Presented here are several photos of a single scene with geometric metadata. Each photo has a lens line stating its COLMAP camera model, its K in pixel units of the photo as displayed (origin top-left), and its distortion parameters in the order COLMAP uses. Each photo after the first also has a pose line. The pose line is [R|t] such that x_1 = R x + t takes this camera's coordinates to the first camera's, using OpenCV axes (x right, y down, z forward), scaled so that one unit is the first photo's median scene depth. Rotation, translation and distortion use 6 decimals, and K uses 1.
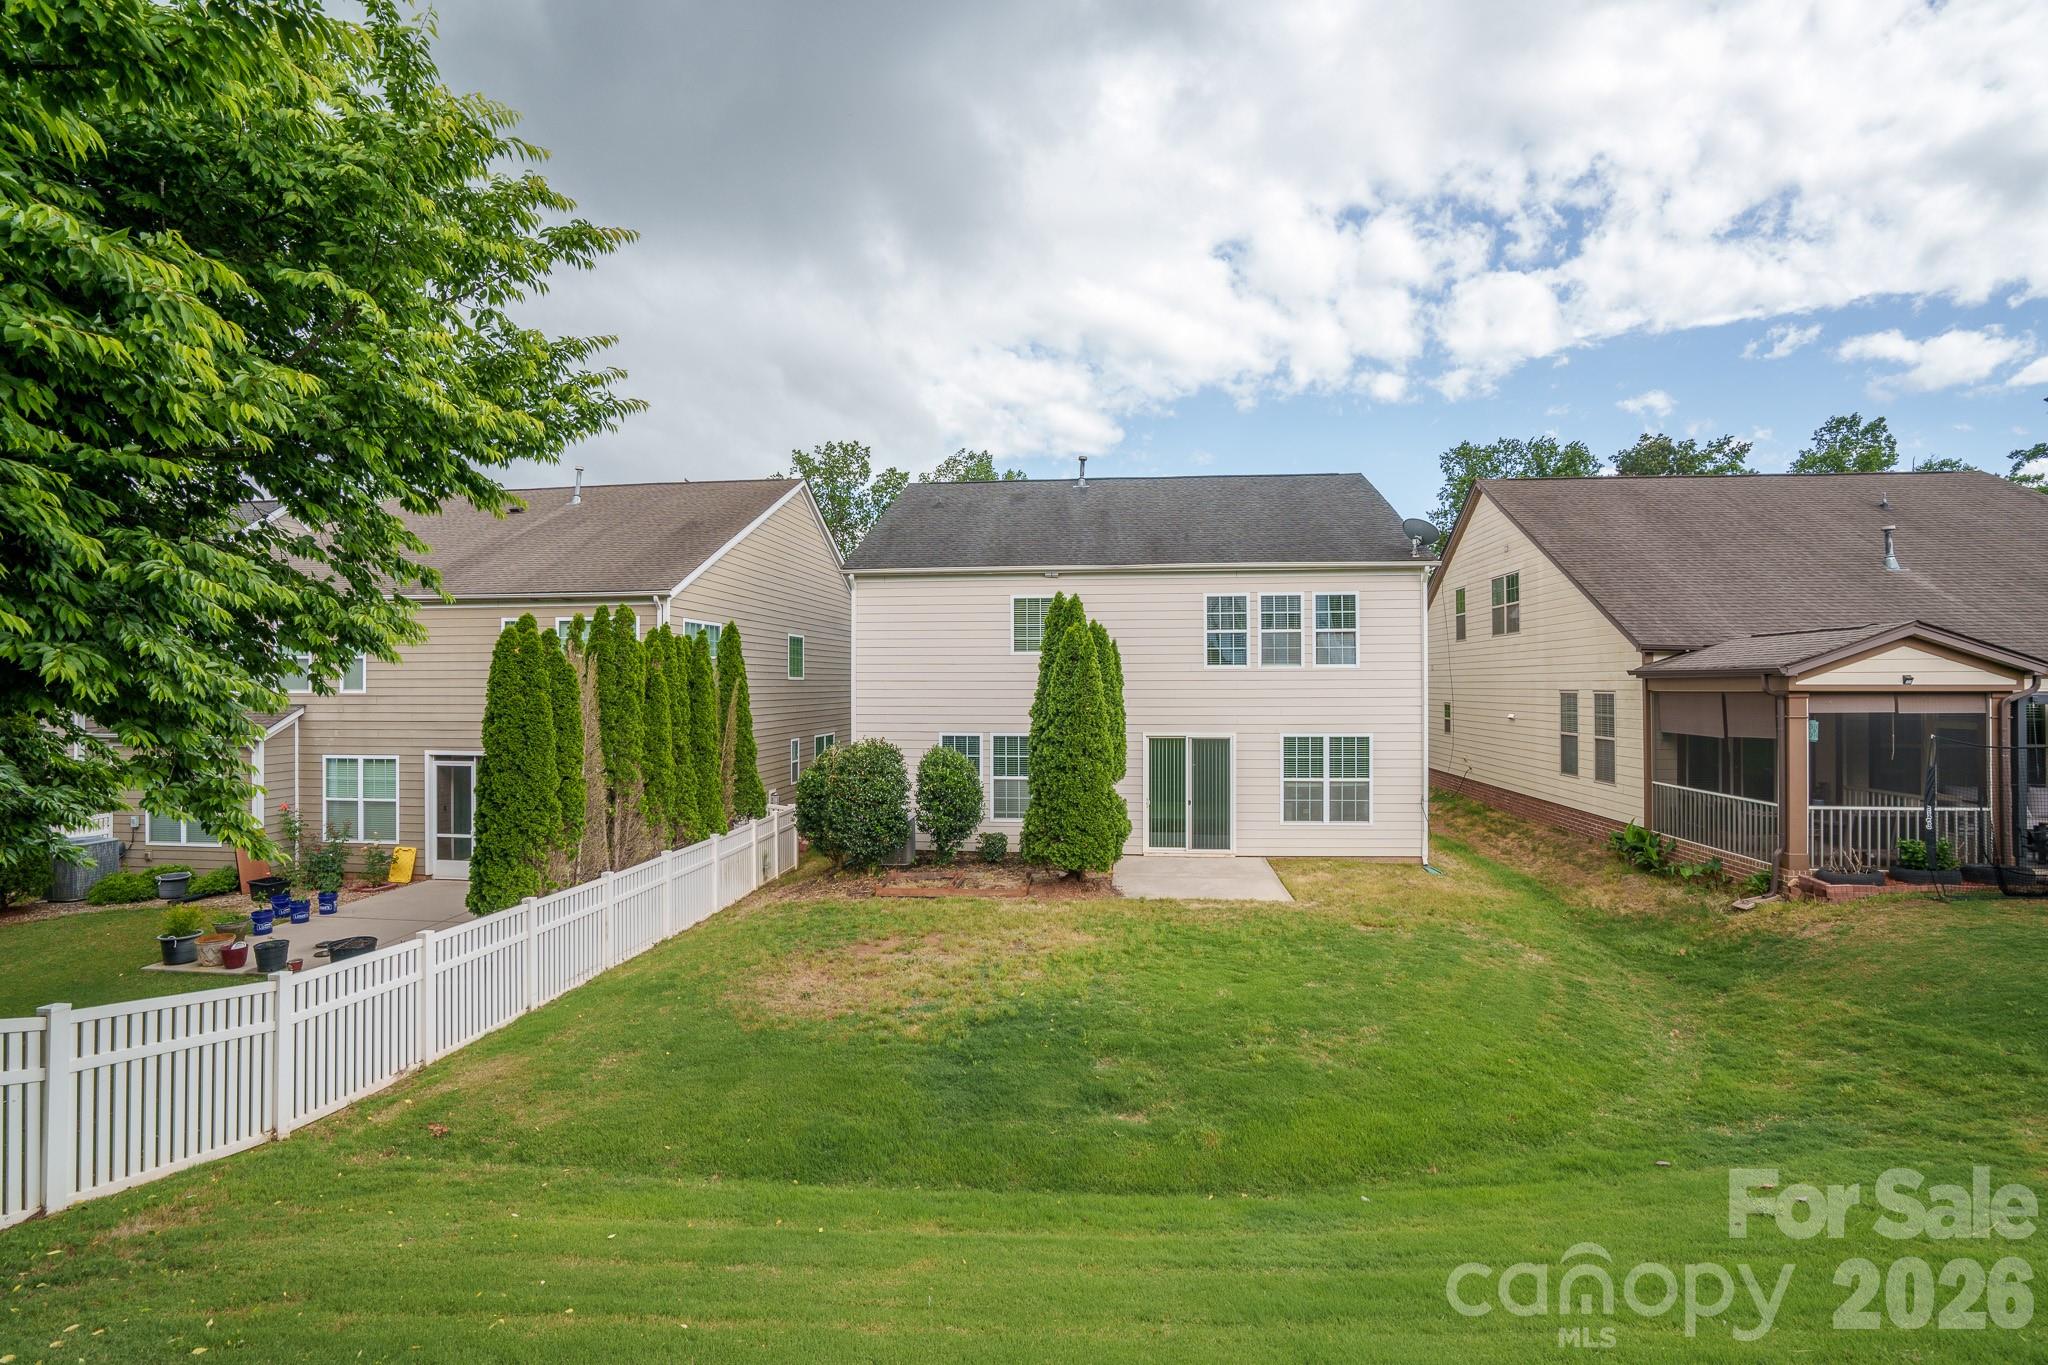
lens RADIAL K [[933.0, 0, 1023.9], [0, 933.0, 688.3], [0, 0, 1]] dist [-0.041618, 0.002498]
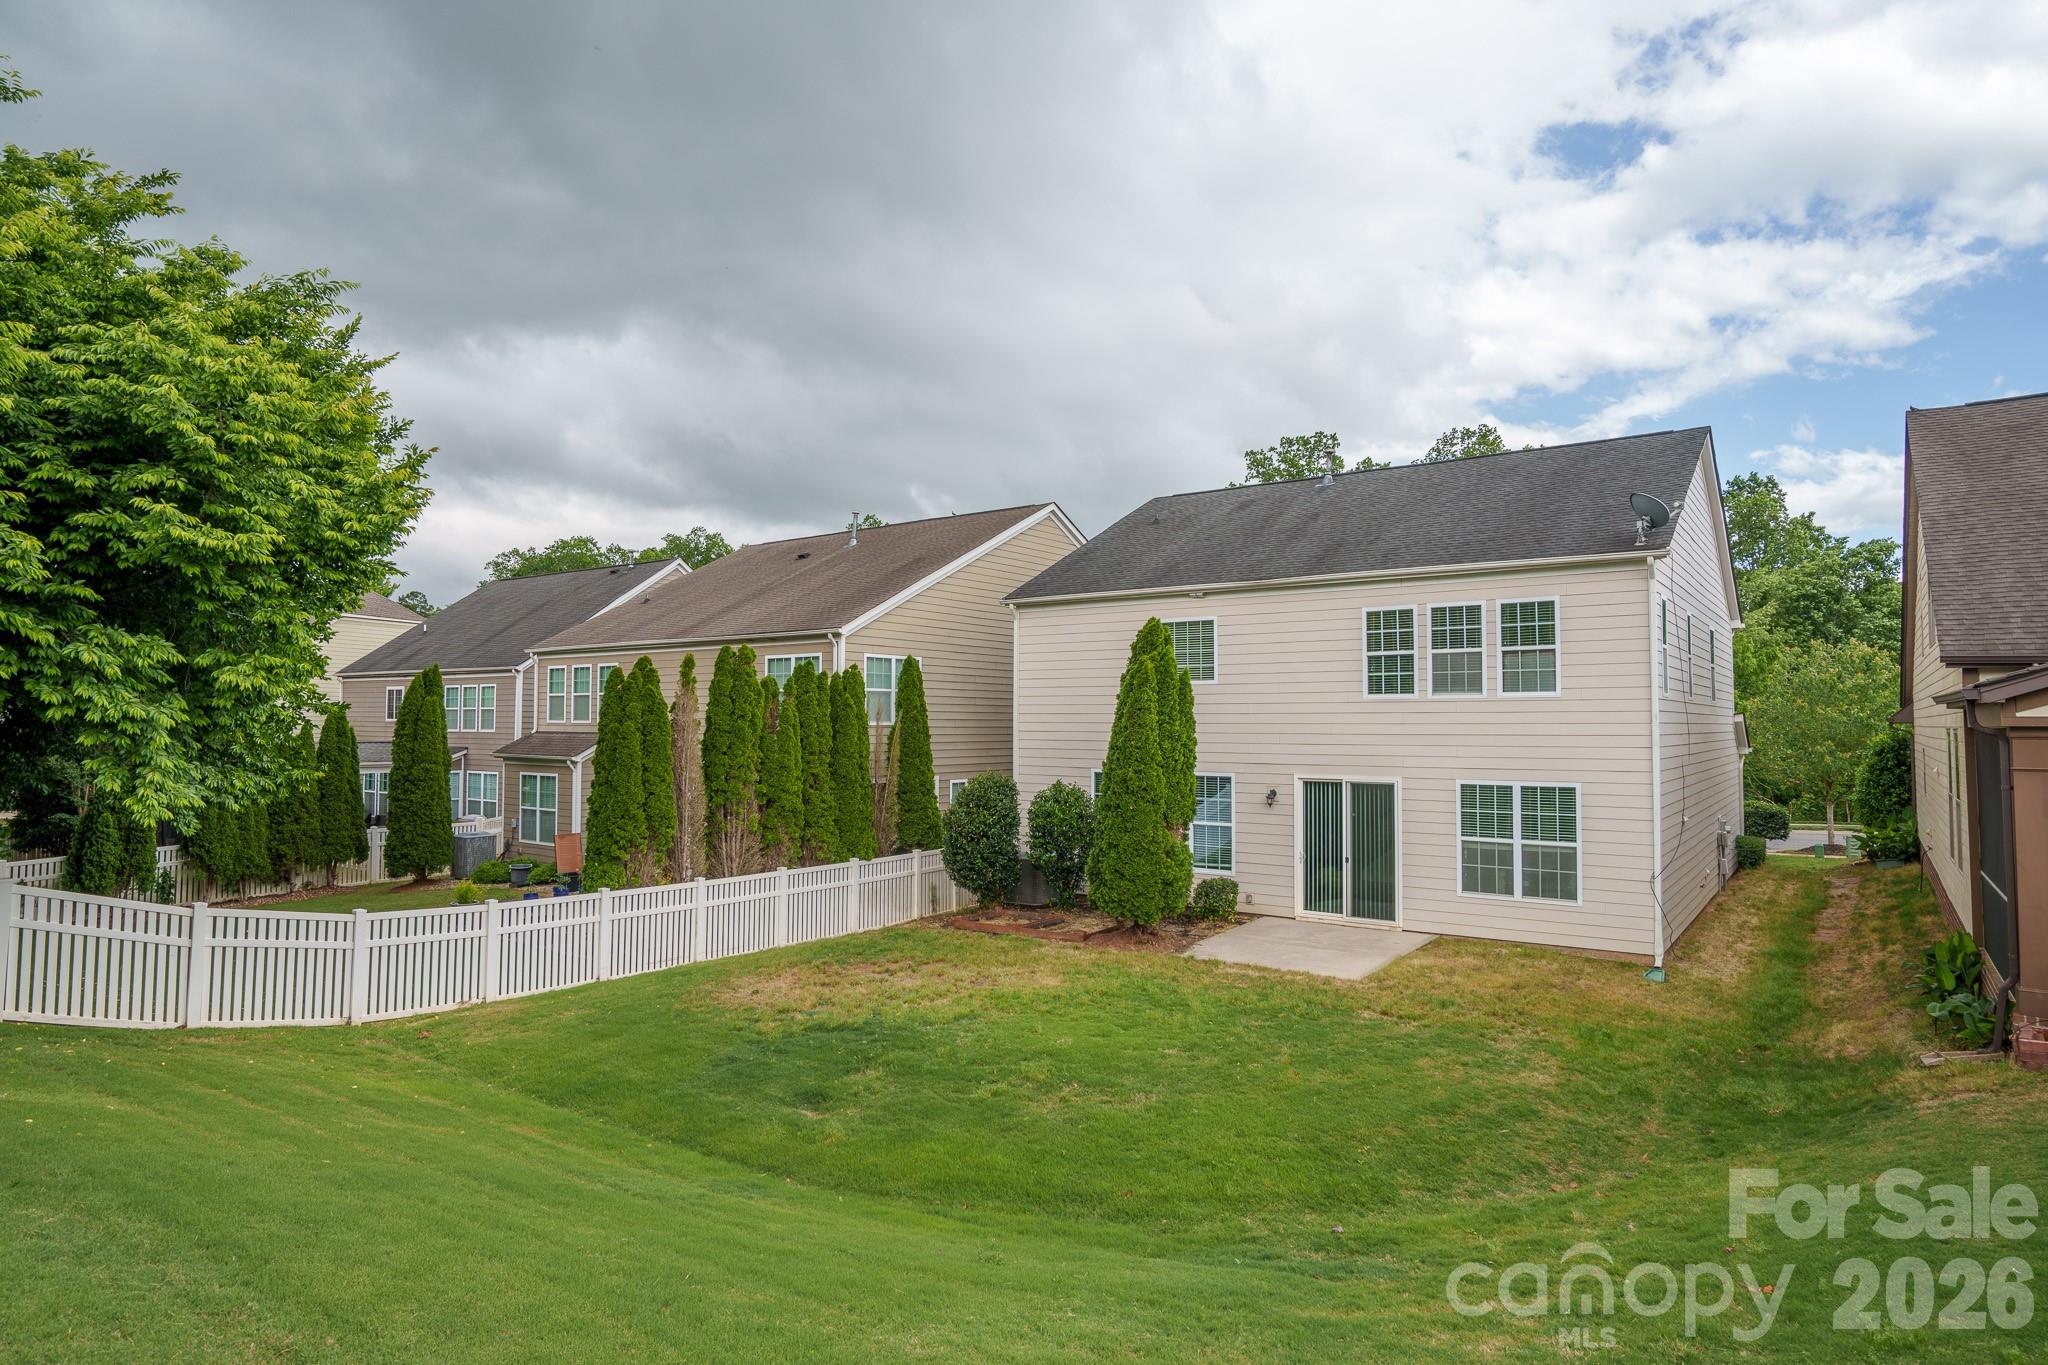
lens RADIAL K [[1125.7, 0, 1022.8], [0, 1125.7, 673.3], [0, 0, 1]] dist [-0.026152, -0.003159]
pose [[0.863463, -0.017637, -0.504104, 0.443657], [-0.005121, 0.999030, -0.043725, 0.001646], [0.504386, 0.040336, 0.862536, -0.013496]]
